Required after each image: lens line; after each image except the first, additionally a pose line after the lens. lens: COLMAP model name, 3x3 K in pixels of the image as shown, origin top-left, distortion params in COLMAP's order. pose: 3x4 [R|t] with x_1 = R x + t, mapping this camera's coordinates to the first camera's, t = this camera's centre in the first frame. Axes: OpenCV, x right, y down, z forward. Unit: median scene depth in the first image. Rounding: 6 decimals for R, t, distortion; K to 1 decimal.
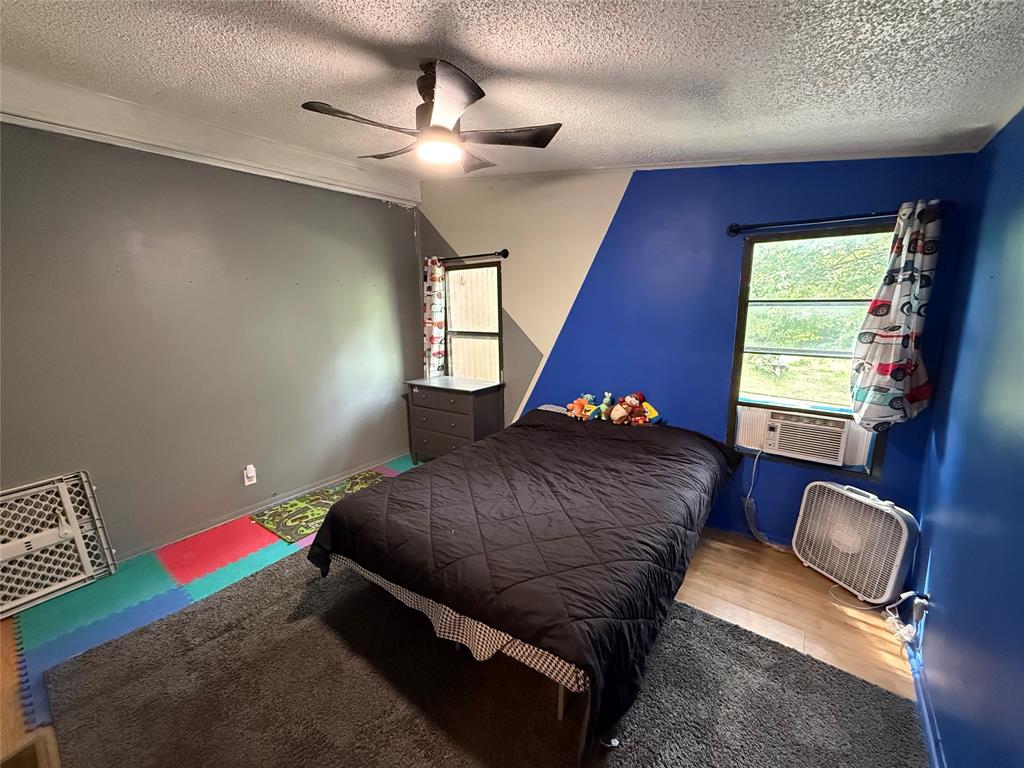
lens RADIAL K [[409.1, 0, 508.5], [0, 409.1, 383.9], [0, 0, 1]] dist [0.000601, -0.000104]
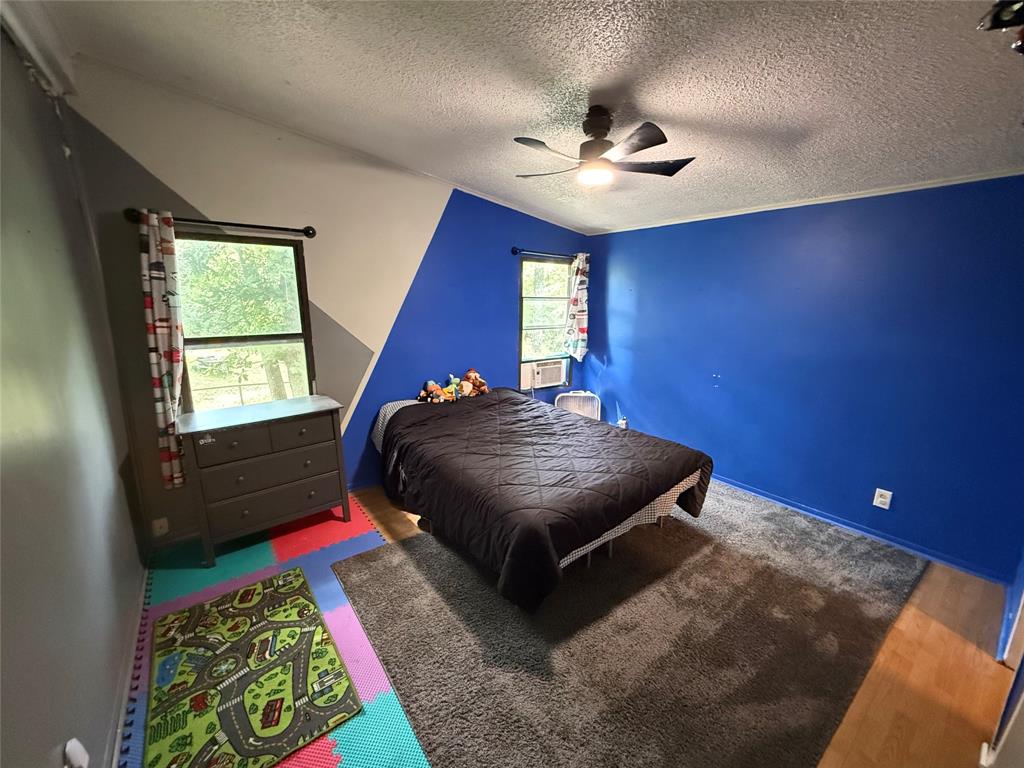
lens RADIAL K [[409.1, 0, 507.5], [0, 409.1, 385.4], [0, 0, 1]] dist [0.000601, -0.000104]
pose [[0.268456, -0.187042, 0.944959, -0.964473], [0.177839, 0.973729, 0.142214, -0.100797], [-0.946734, 0.129872, 0.294667, 0.600472]]
